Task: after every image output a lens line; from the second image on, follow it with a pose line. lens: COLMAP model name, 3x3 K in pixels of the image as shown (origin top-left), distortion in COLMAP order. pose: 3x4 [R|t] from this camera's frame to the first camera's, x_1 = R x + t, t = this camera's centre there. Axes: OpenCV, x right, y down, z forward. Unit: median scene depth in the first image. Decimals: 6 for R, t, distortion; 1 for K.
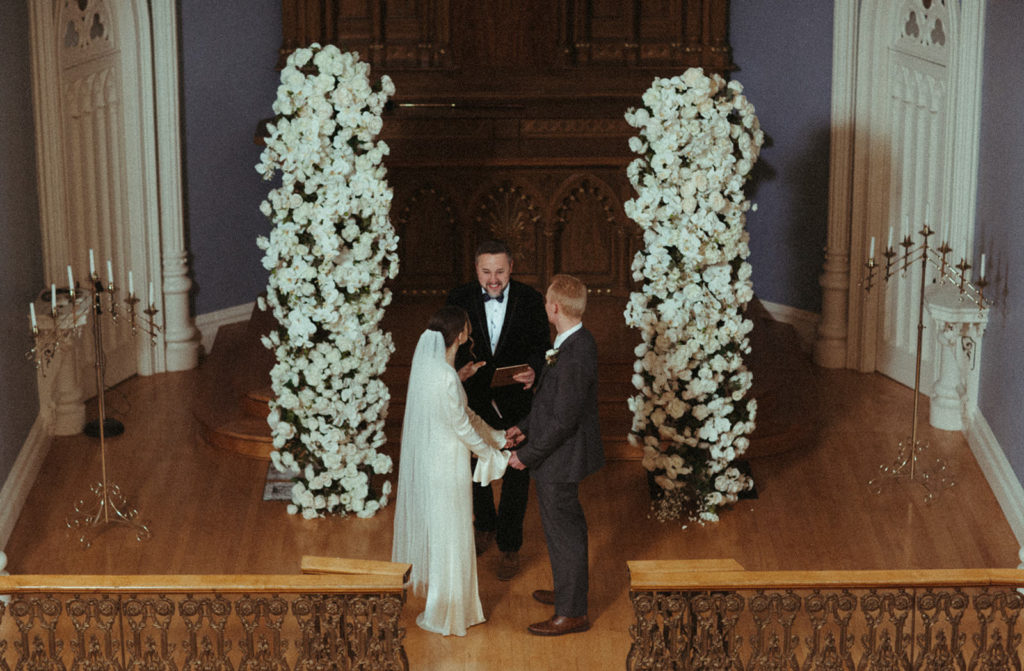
lens RADIAL K [[2565.9, 0, 512.0], [0, 2565.9, 335.5], [0, 0, 1]] dist [-0.005869, 0.388737]
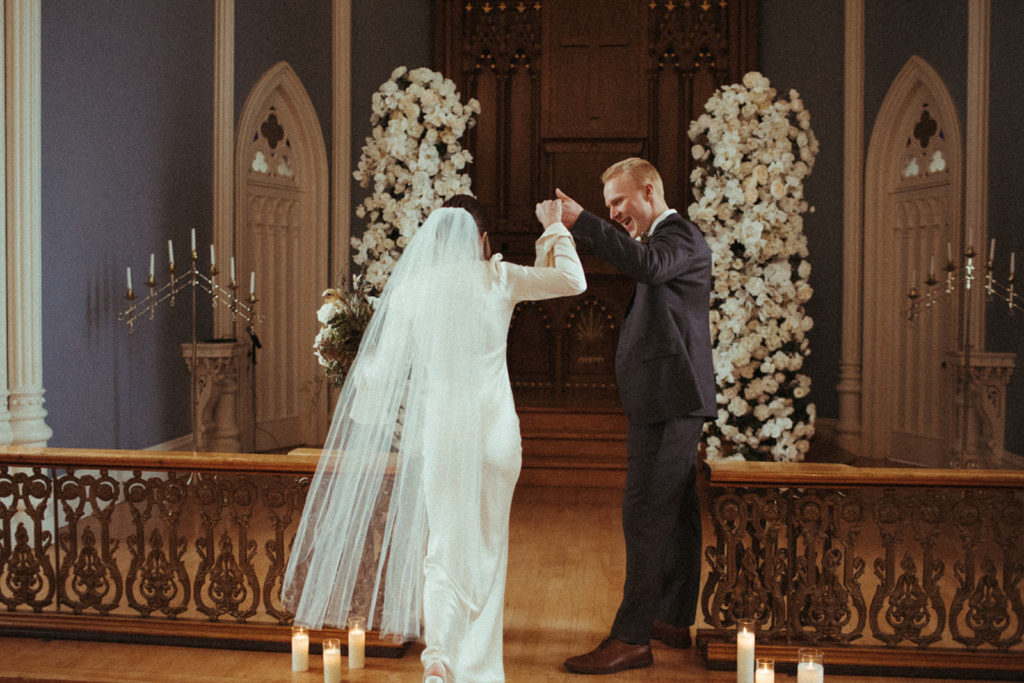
lens RADIAL K [[1030.0, 0, 512.0], [0, 1030.0, 325.8], [0, 0, 1]] dist [-0.085362, 0.117782]
pose [[0.993865, 0.014163, -0.109685, 0.018443], [-0.044608, 0.958850, -0.280387, 0.119065], [0.101201, 0.283560, 0.953600, 0.596483]]
